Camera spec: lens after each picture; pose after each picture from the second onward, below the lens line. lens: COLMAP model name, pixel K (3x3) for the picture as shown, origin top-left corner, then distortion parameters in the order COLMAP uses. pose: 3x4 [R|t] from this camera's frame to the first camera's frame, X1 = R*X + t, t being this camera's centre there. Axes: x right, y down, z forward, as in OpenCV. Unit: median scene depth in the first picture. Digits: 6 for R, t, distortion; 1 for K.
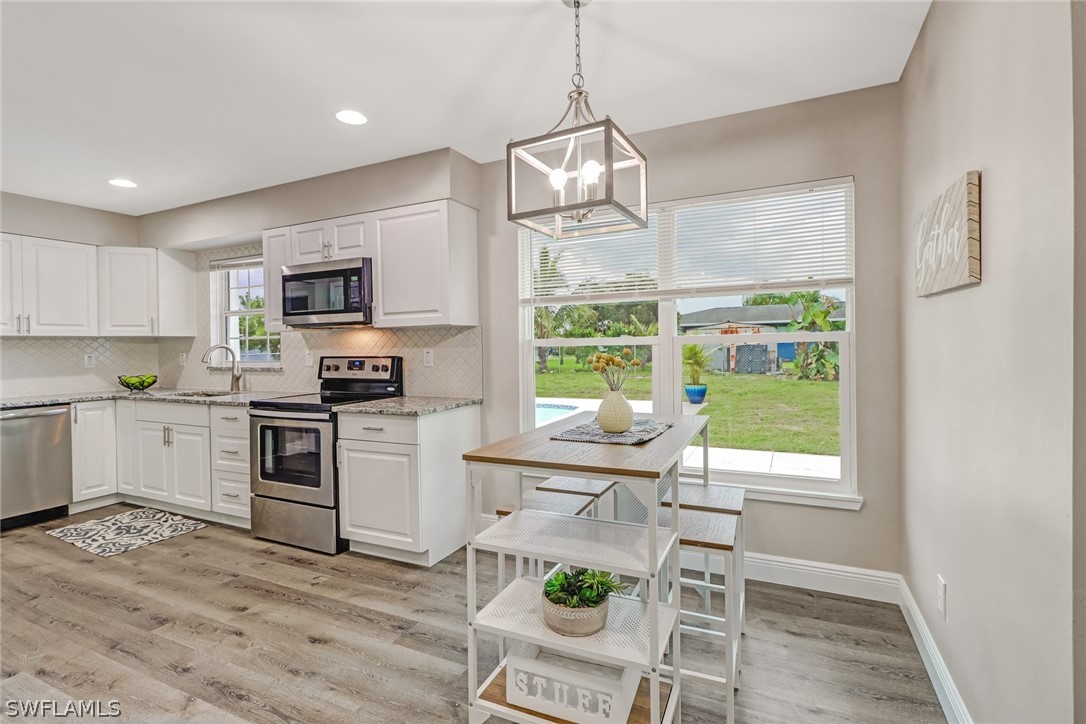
lens RADIAL K [[510.0, 0, 548.1], [0, 510.0, 348.2], [0, 0, 1]] dist [0.003582, -0.001805]
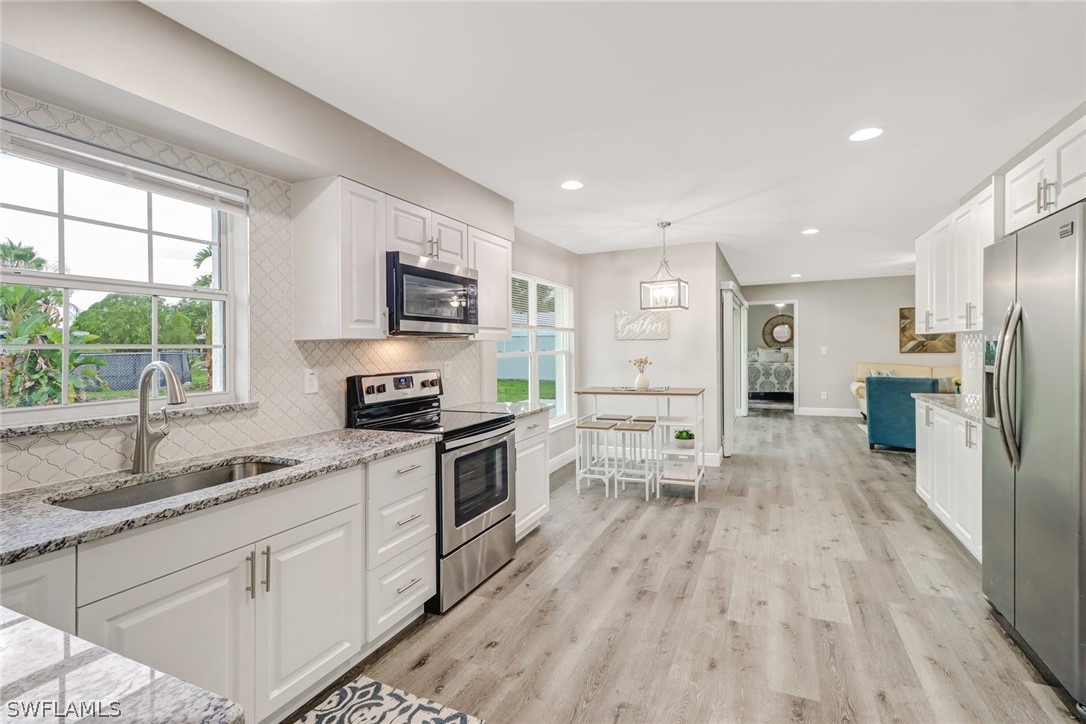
lens RADIAL K [[510.0, 0, 544.1], [0, 510.0, 351.7], [0, 0, 1]] dist [0.003582, -0.001805]
pose [[-0.018049, 0.005677, 0.999821, -1.300849], [0.018376, 0.999817, -0.005346, -0.009351], [-0.999668, 0.018277, -0.018150, 0.837587]]
